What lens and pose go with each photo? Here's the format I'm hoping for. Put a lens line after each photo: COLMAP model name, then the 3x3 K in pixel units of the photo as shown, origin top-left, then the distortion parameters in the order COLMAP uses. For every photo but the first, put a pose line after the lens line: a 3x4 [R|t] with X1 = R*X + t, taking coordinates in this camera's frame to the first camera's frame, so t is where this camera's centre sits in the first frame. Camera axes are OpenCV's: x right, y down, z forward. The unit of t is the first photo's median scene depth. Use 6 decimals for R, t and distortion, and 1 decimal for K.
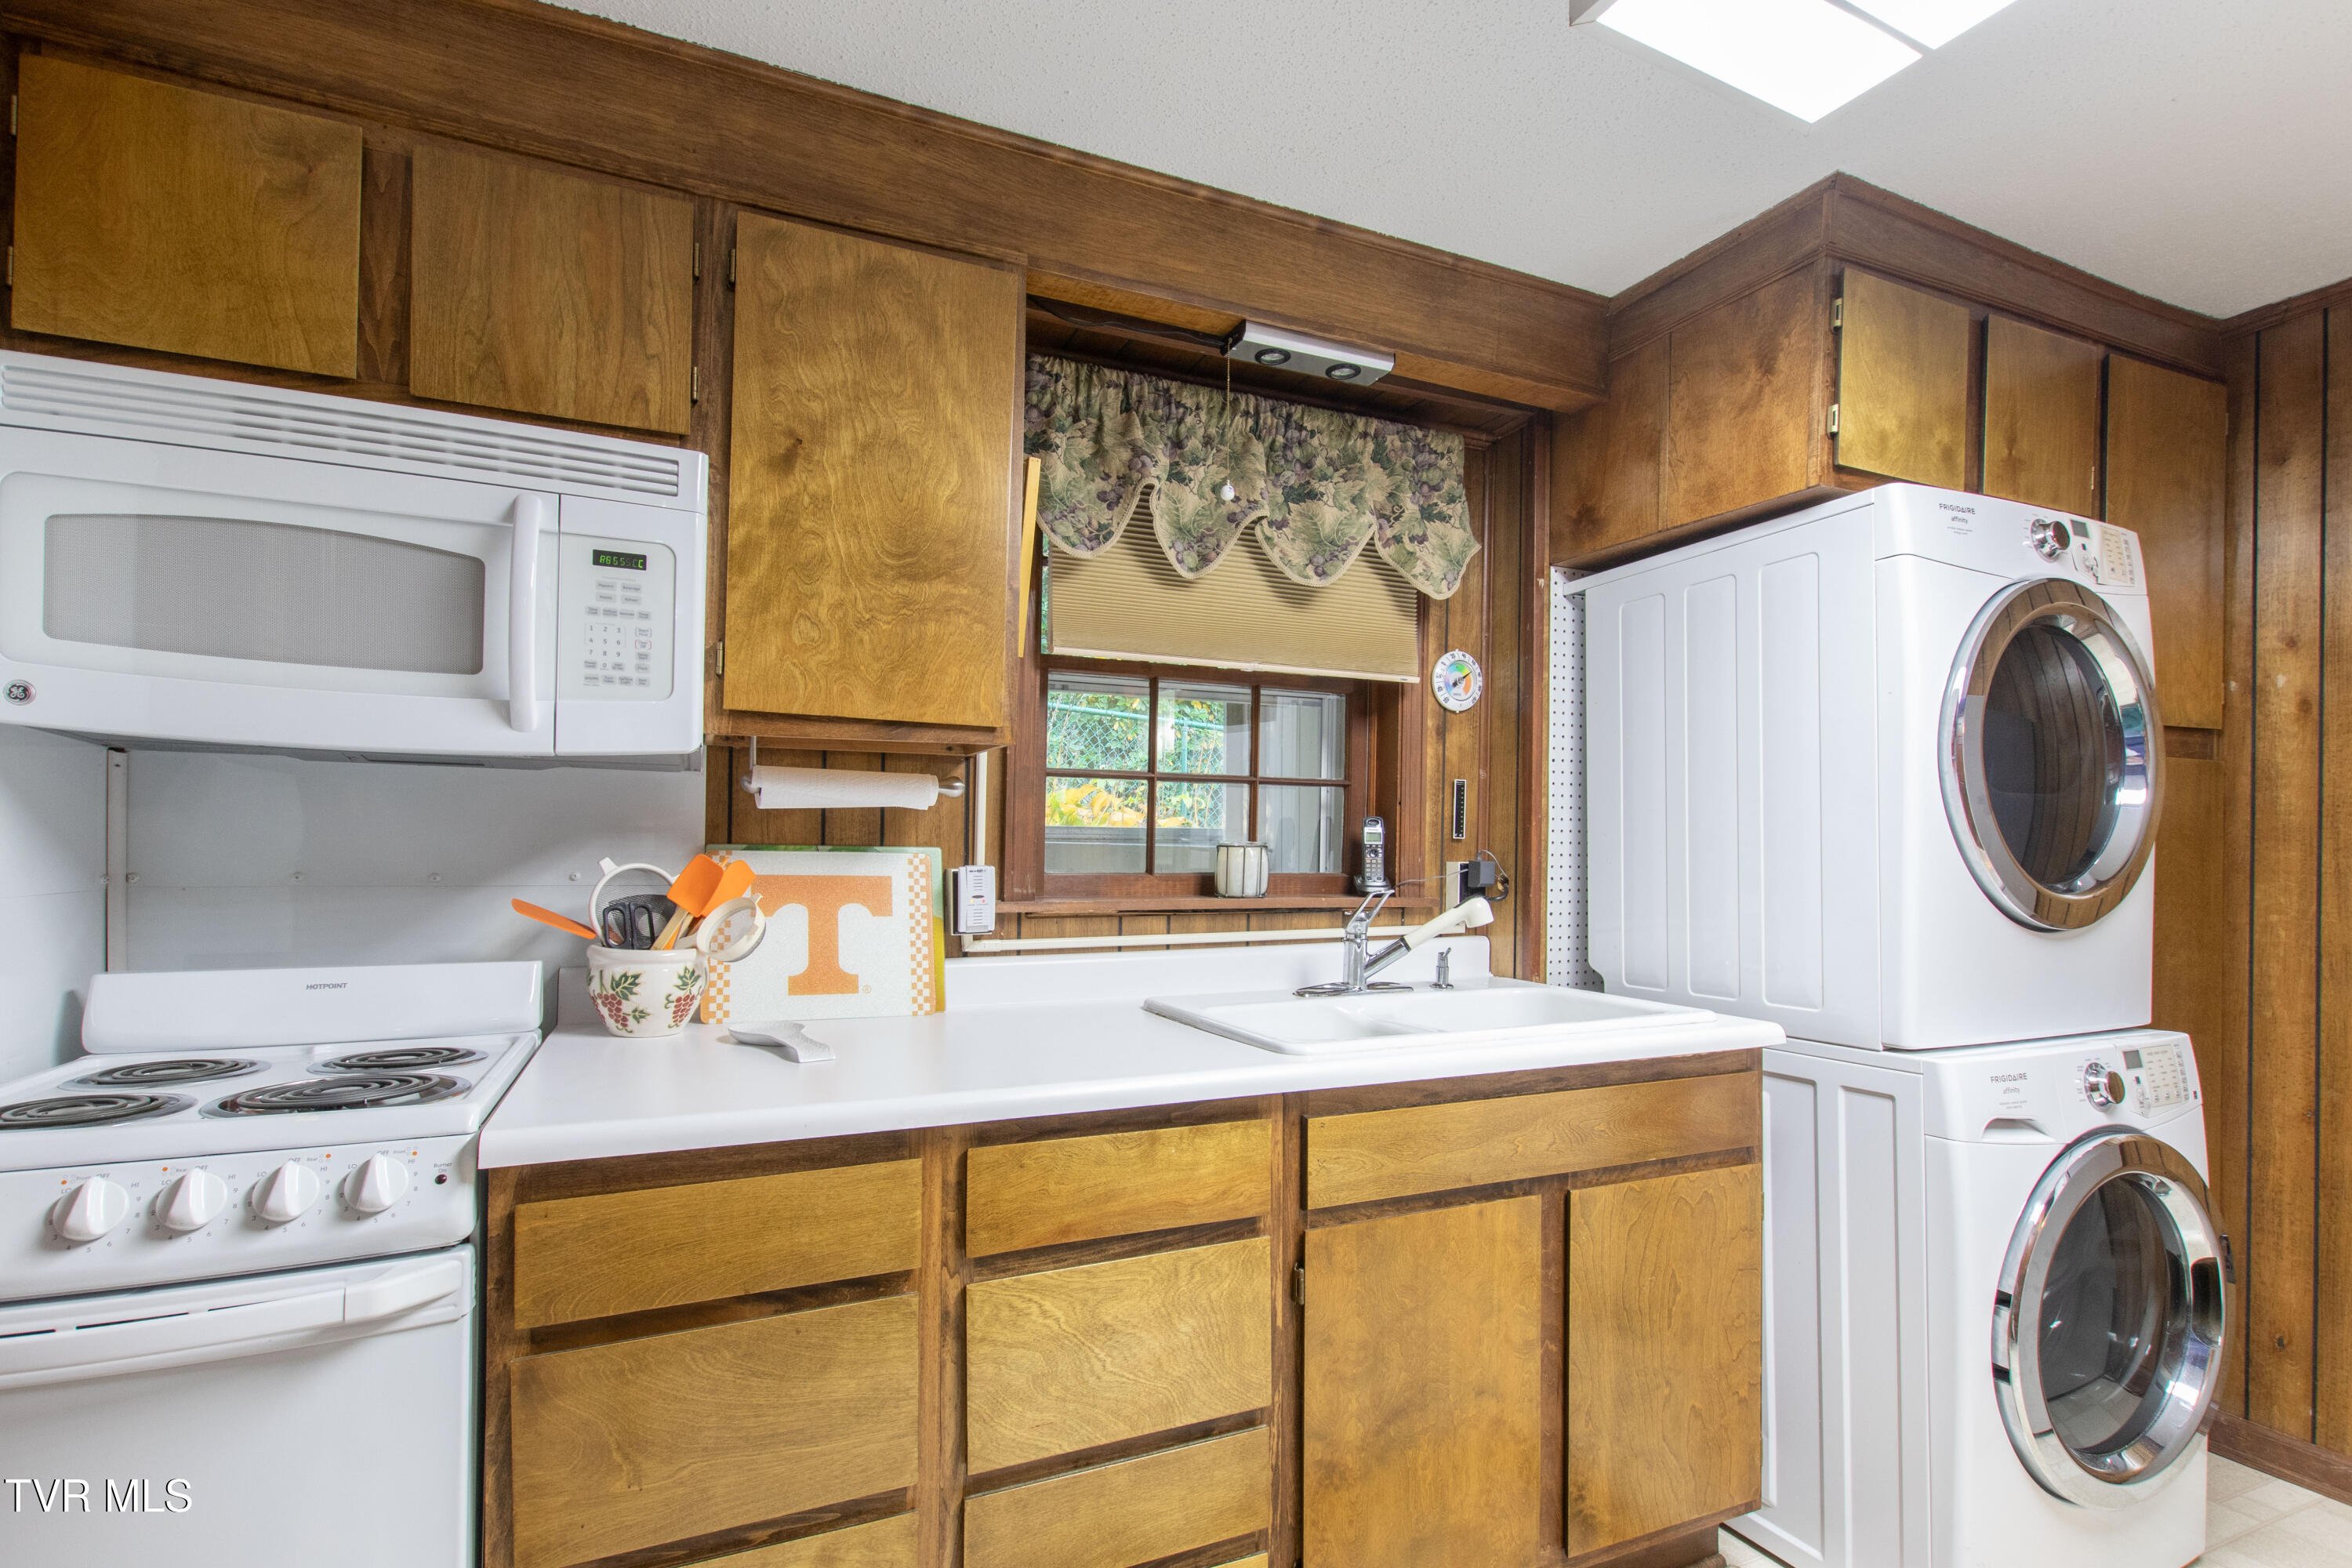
lens RADIAL K [[1145.3, 0, 1171.9], [0, 1145.3, 836.1], [0, 0, 1]] dist [0.016810, -0.000850]
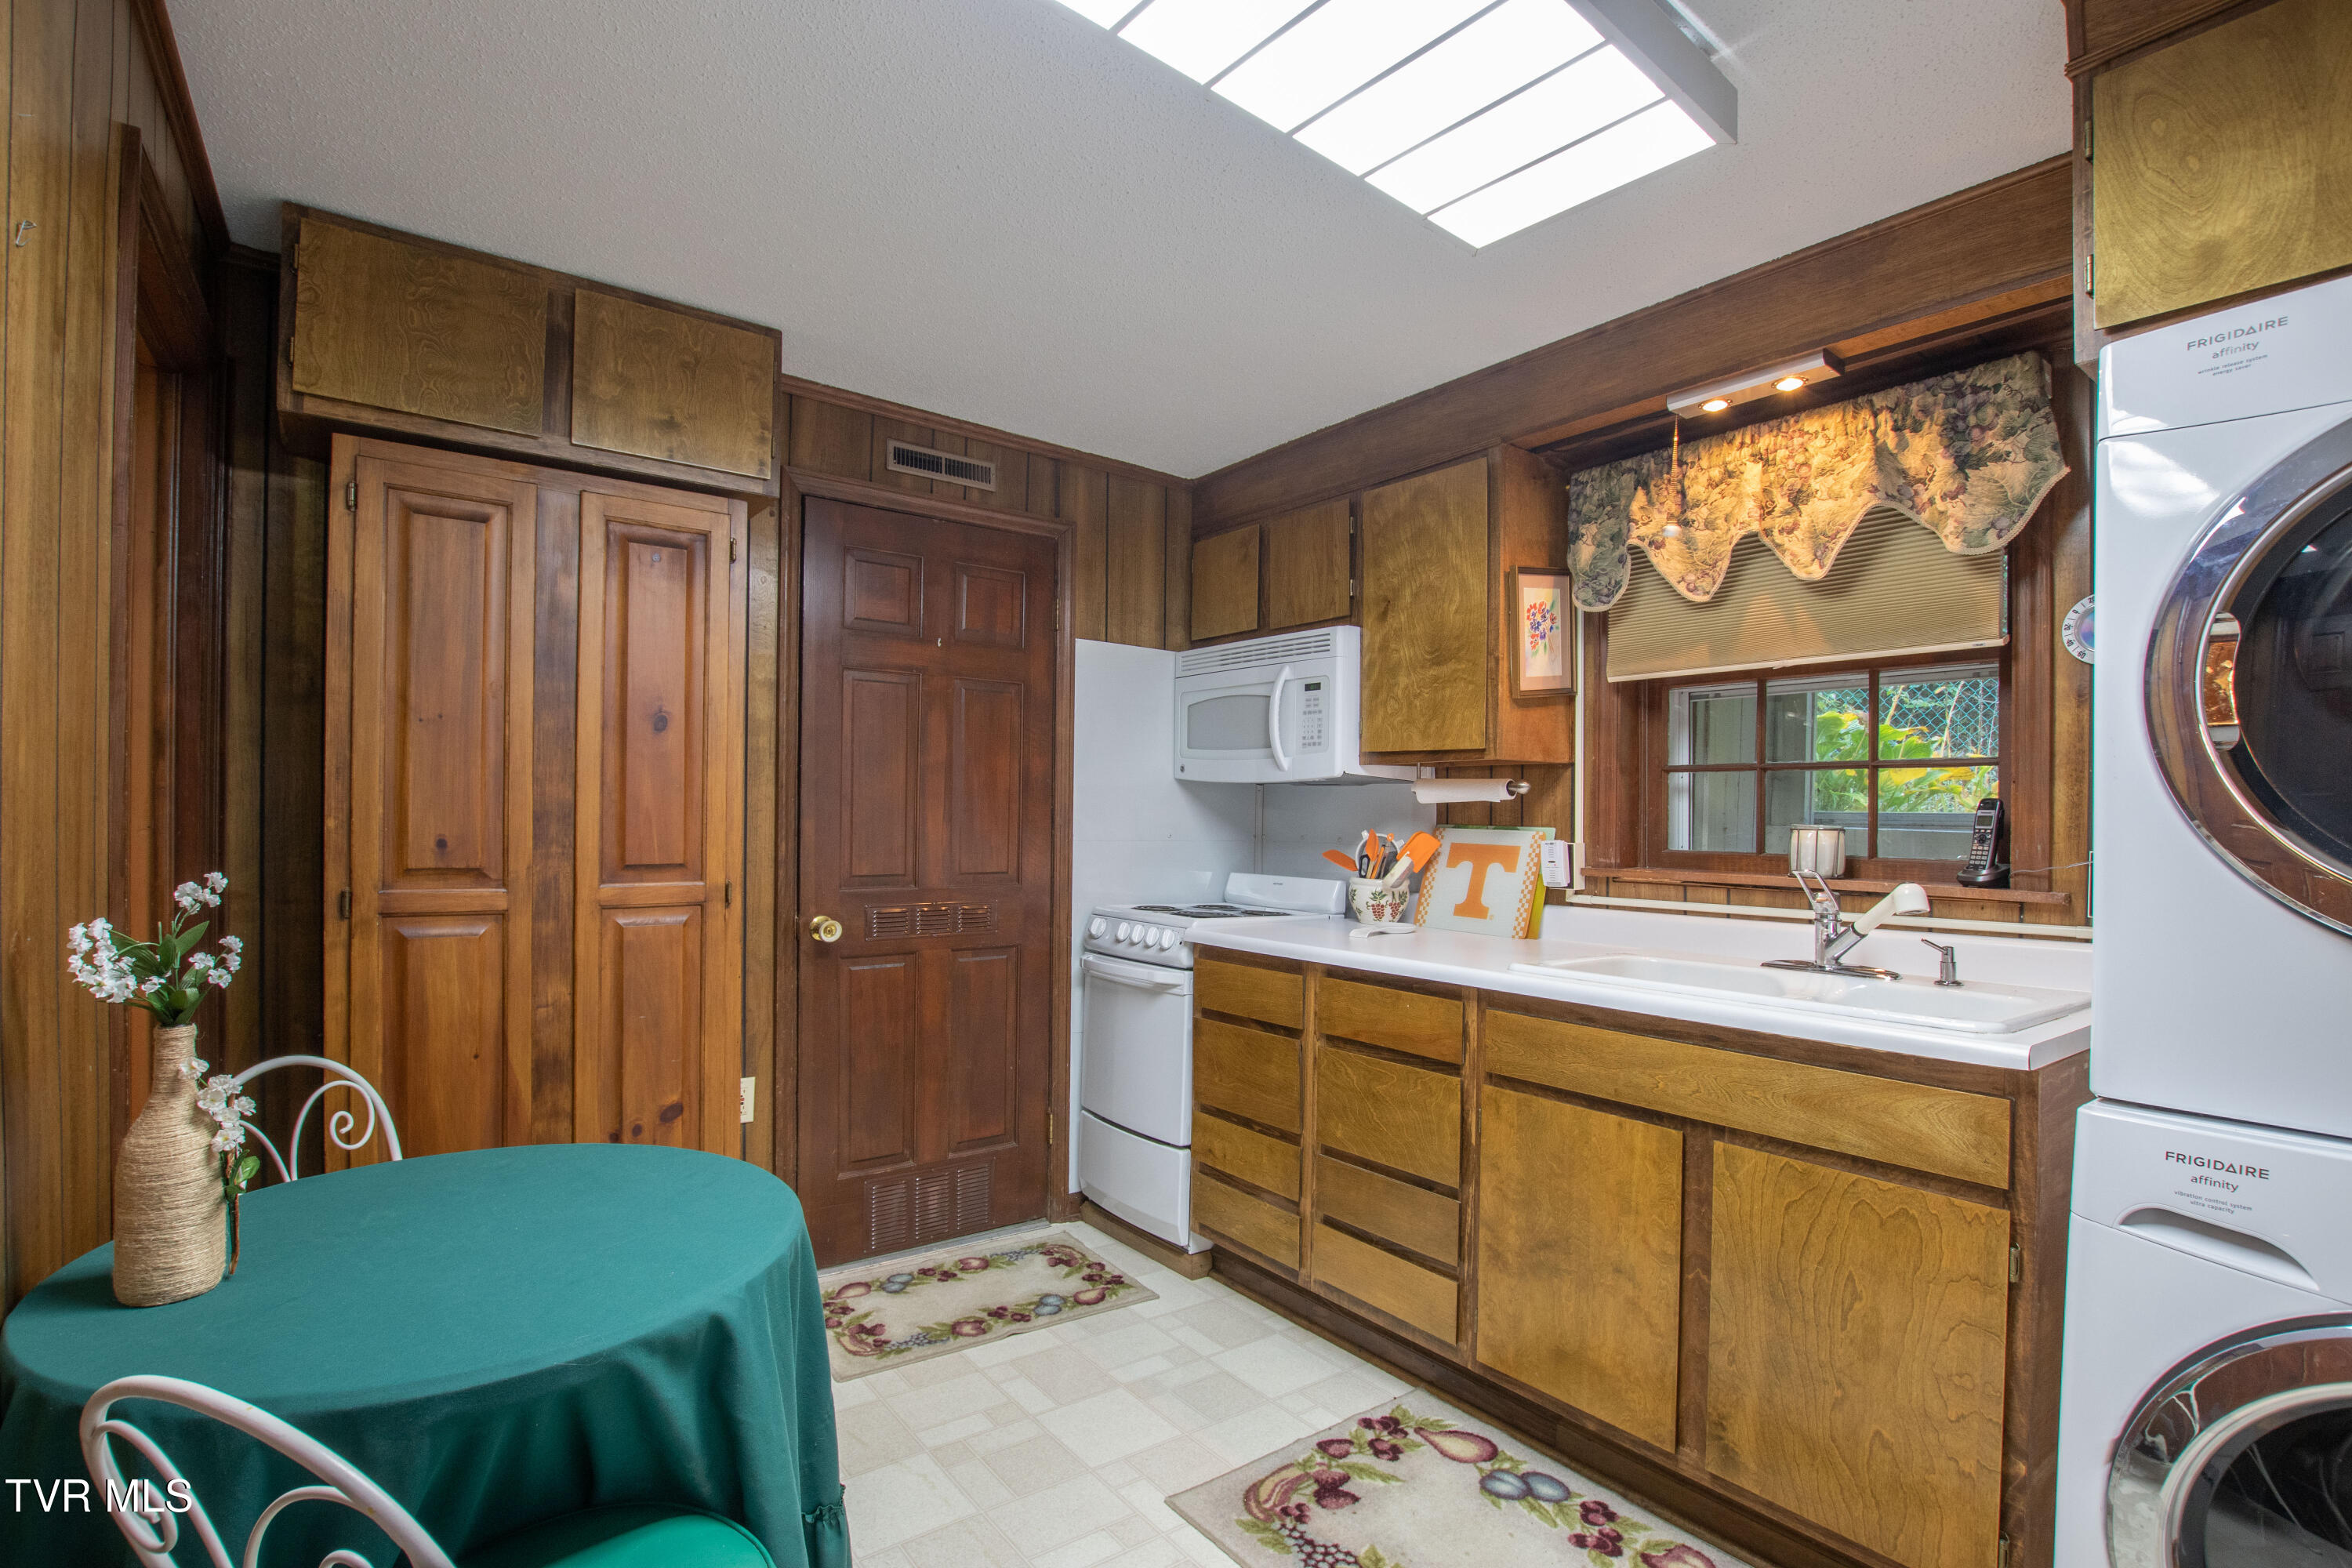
lens RADIAL K [[1145.3, 0, 1171.9], [0, 1145.3, 836.1], [0, 0, 1]] dist [0.016810, -0.000850]
pose [[0.214066, 0.011215, -0.976755, 1.344618], [-0.008793, 0.999916, 0.009553, 0.013524], [0.976780, 0.006544, 0.214146, 0.267949]]
